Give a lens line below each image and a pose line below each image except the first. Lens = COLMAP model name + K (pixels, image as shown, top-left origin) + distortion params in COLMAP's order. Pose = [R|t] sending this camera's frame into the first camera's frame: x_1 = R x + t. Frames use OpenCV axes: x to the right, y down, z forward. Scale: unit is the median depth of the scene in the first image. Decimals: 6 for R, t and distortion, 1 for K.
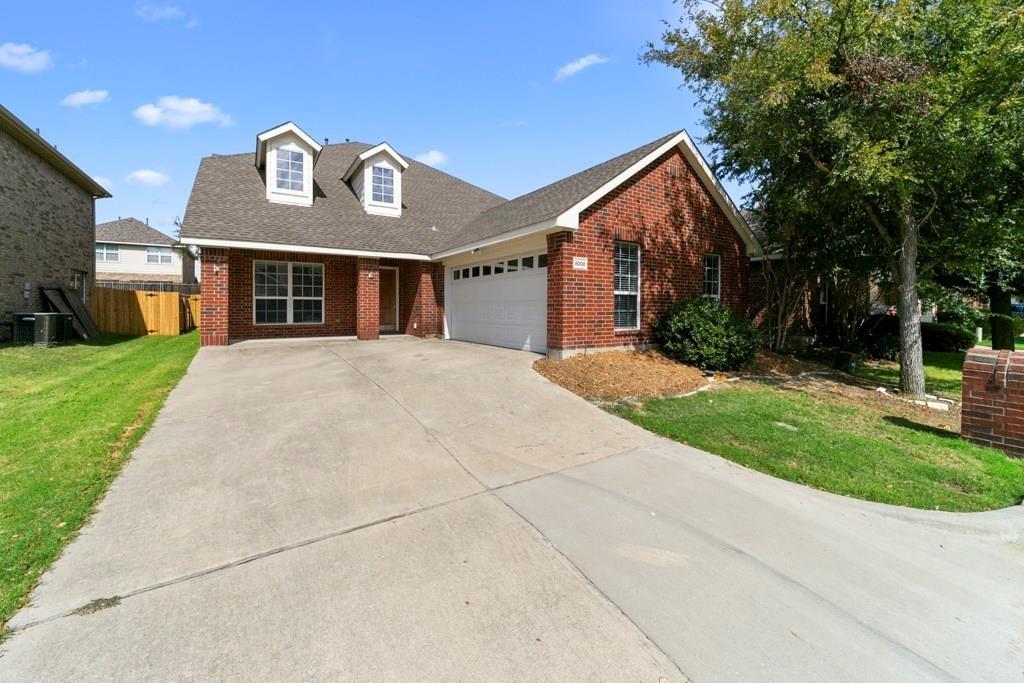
lens RADIAL K [[395.2, 0, 520.0], [0, 395.2, 318.9], [0, 0, 1]] dist [-0.000996, 0.002439]
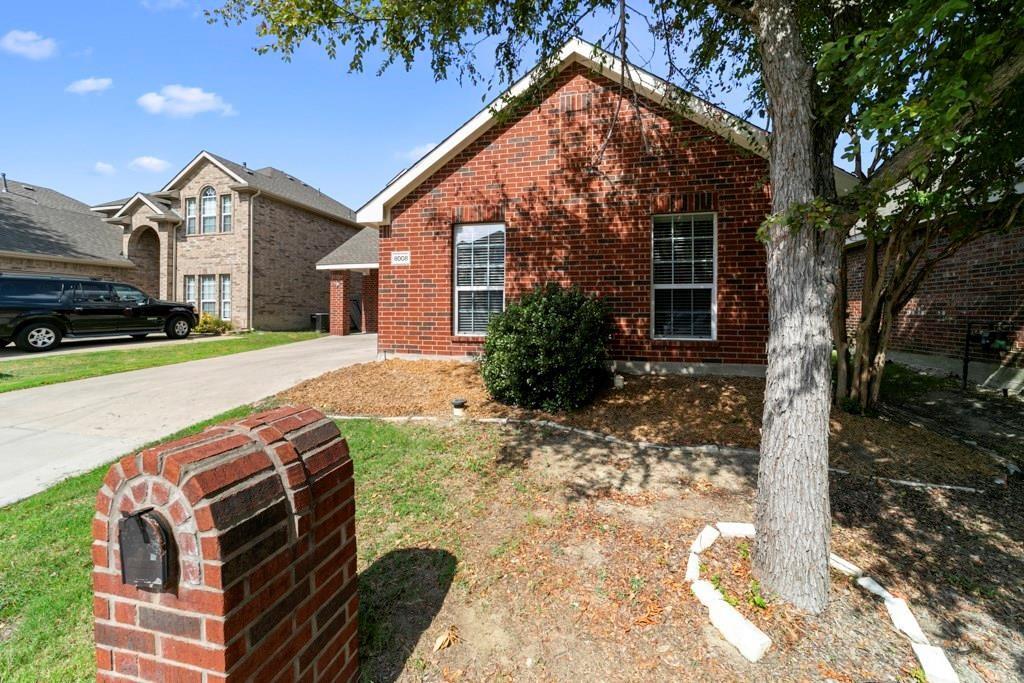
lens RADIAL K [[395.2, 0, 509.5], [0, 395.2, 314.7], [0, 0, 1]] dist [-0.000996, 0.002439]
pose [[0.684174, 0.004848, -0.729303, 0.836842], [-0.020092, 0.999724, -0.012204, -0.005087], [0.729042, 0.023003, 0.684082, 0.488246]]
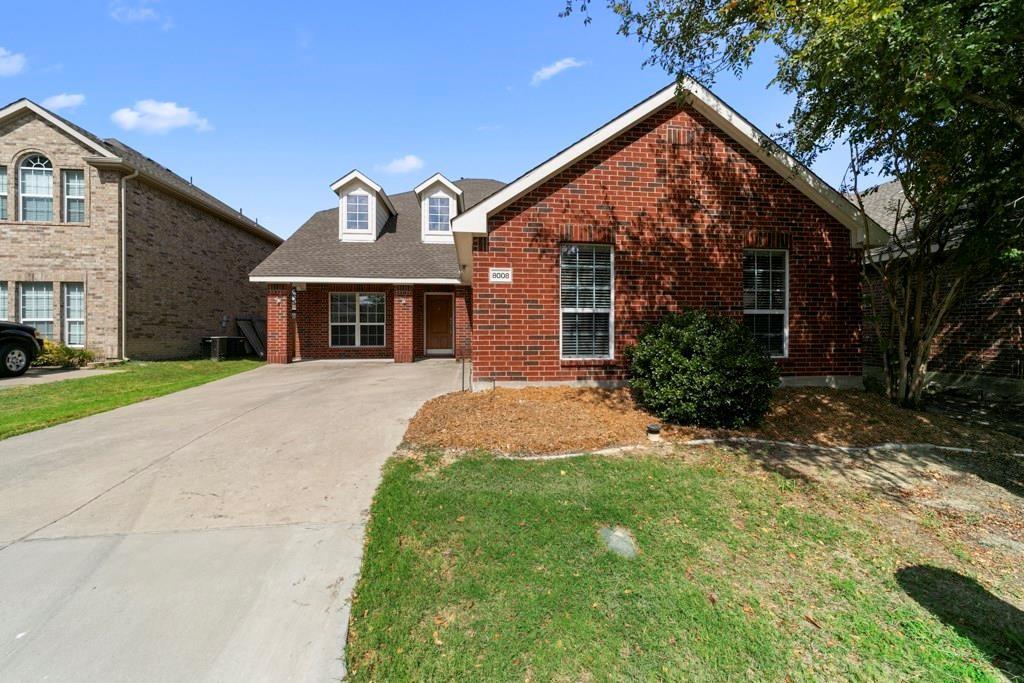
lens RADIAL K [[395.2, 0, 518.0], [0, 395.2, 337.5], [0, 0, 1]] dist [-0.000996, 0.002439]
pose [[0.897306, 0.001403, -0.441407, 0.463230], [-0.008611, 0.999860, -0.014326, -0.001820], [0.441325, 0.016656, 0.897193, 0.251773]]
